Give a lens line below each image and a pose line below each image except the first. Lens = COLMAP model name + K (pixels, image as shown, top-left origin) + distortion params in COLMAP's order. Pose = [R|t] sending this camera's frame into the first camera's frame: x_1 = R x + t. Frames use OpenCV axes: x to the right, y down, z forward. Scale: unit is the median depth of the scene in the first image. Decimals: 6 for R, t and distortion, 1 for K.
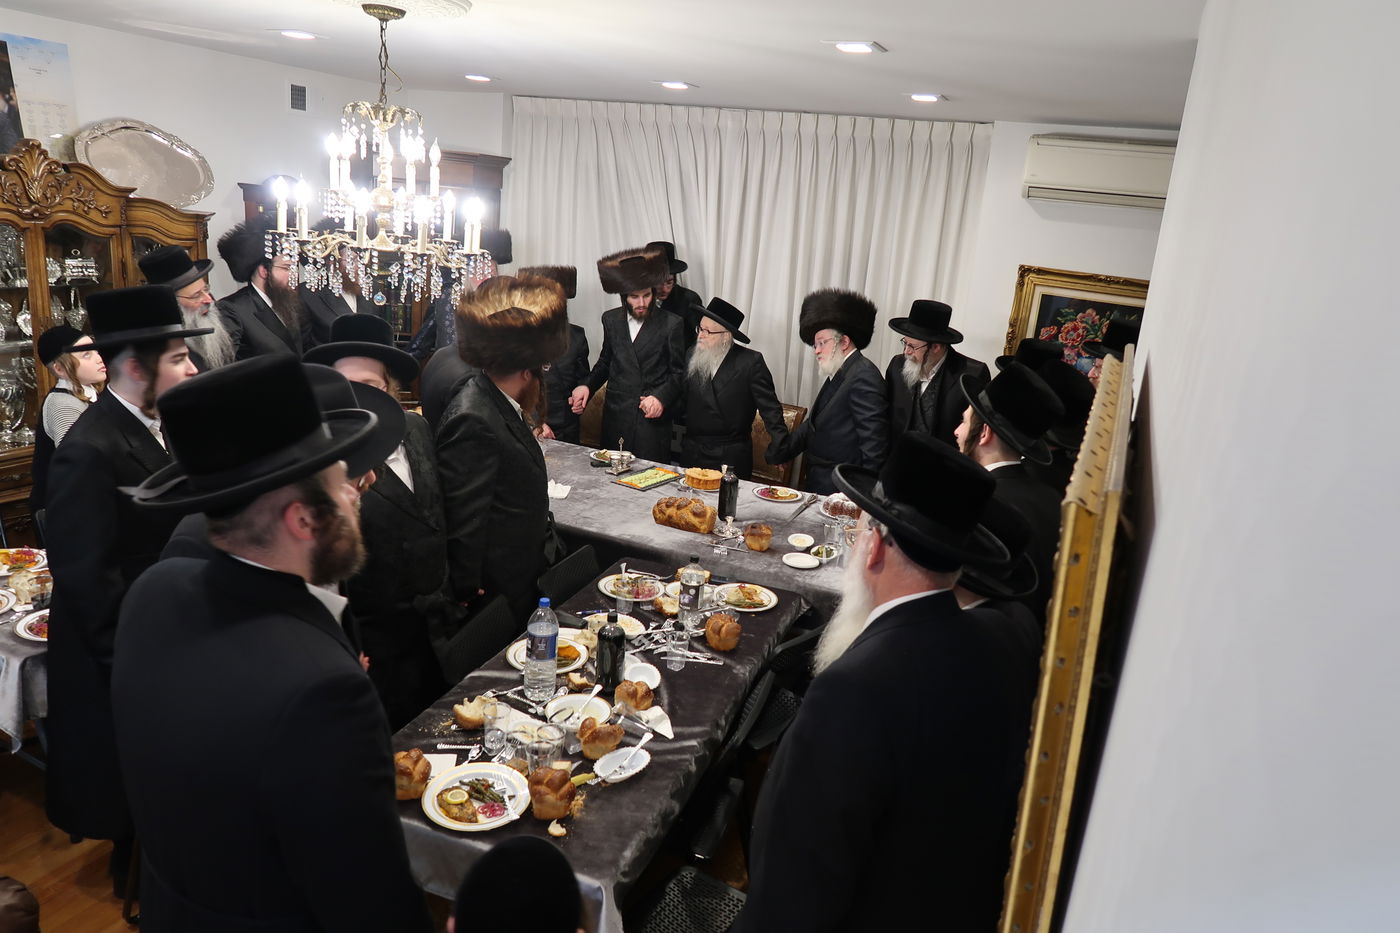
lens RADIAL K [[1017.8, 0, 700.0], [0, 1017.8, 466.5], [0, 0, 1]] dist [0.052016, -0.000622]
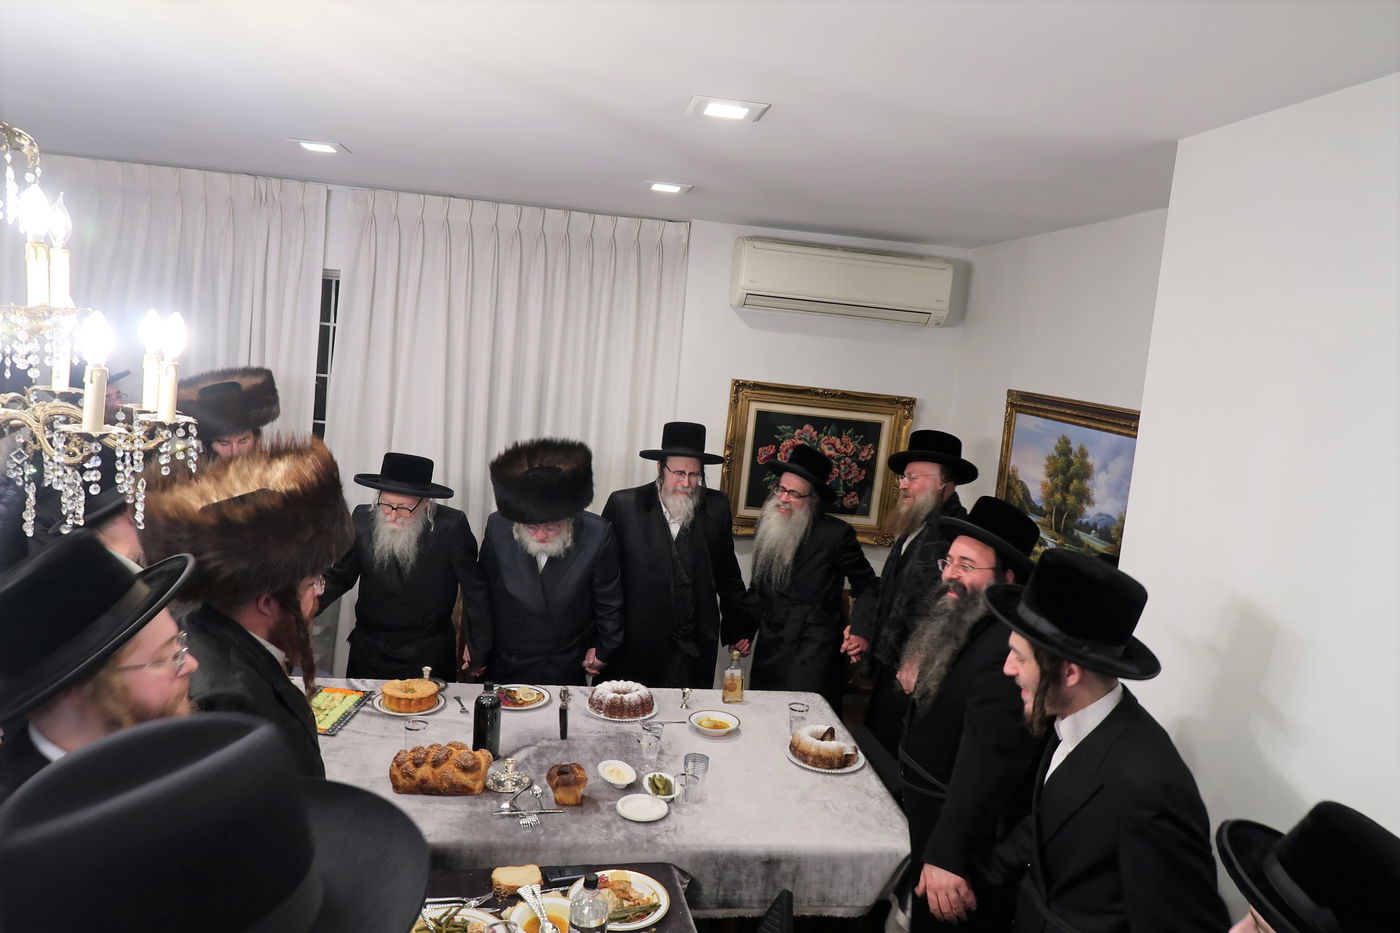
lens RADIAL K [[1017.8, 0, 700.0], [0, 1017.8, 466.5], [0, 0, 1]] dist [0.052016, -0.000622]
pose [[0.859327, -0.081091, 0.504956, -0.169506], [0.124557, 0.990804, -0.052856, -0.082441], [-0.496026, 0.108316, 0.861525, 0.275182]]
